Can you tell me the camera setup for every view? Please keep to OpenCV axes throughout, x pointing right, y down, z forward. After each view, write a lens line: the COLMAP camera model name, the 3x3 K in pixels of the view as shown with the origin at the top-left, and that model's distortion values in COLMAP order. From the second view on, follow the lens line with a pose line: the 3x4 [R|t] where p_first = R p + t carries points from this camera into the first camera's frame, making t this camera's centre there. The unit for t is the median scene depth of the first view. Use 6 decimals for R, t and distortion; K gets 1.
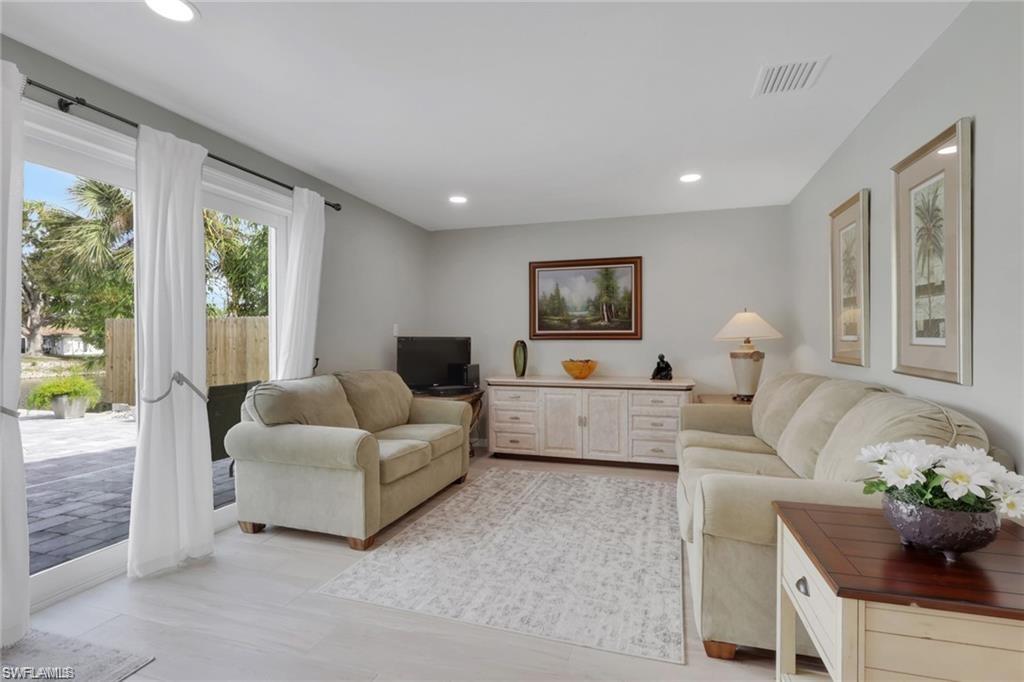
lens RADIAL K [[471.5, 0, 512.0], [0, 471.5, 341.0], [0, 0, 1]] dist [-0.001100, 0.000198]
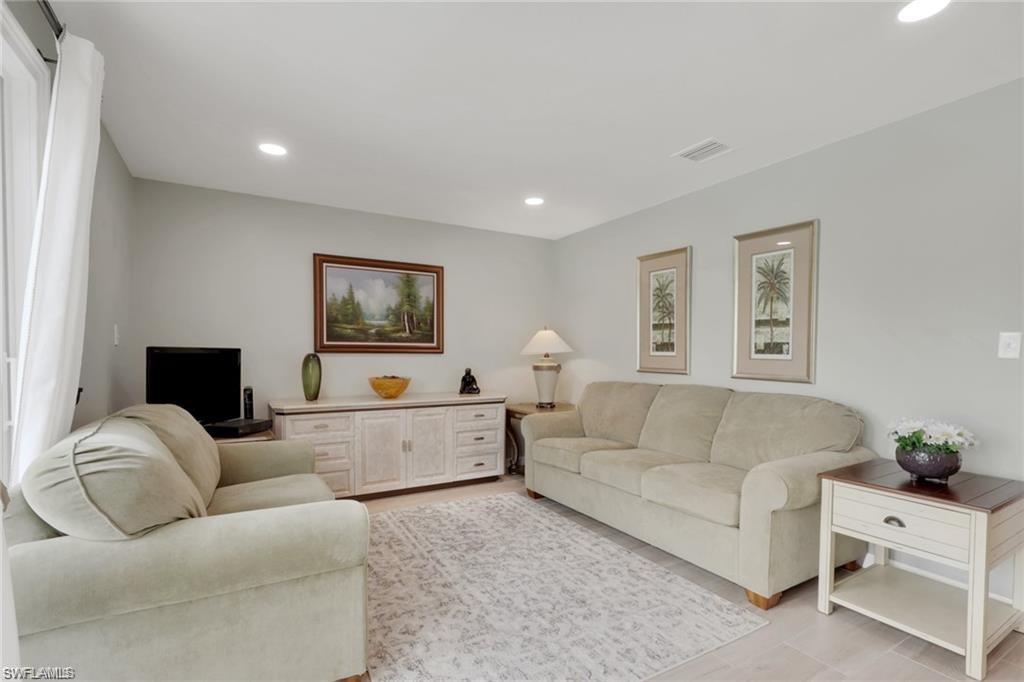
lens RADIAL K [[480.5, 0, 512.4], [0, 480.5, 361.0], [0, 0, 1]] dist [-0.002119, -0.000301]
pose [[0.677600, -0.005928, 0.735407, -0.385059], [-0.004580, 0.999914, 0.012280, -0.000275], [-0.735416, -0.011689, 0.677515, 0.255985]]
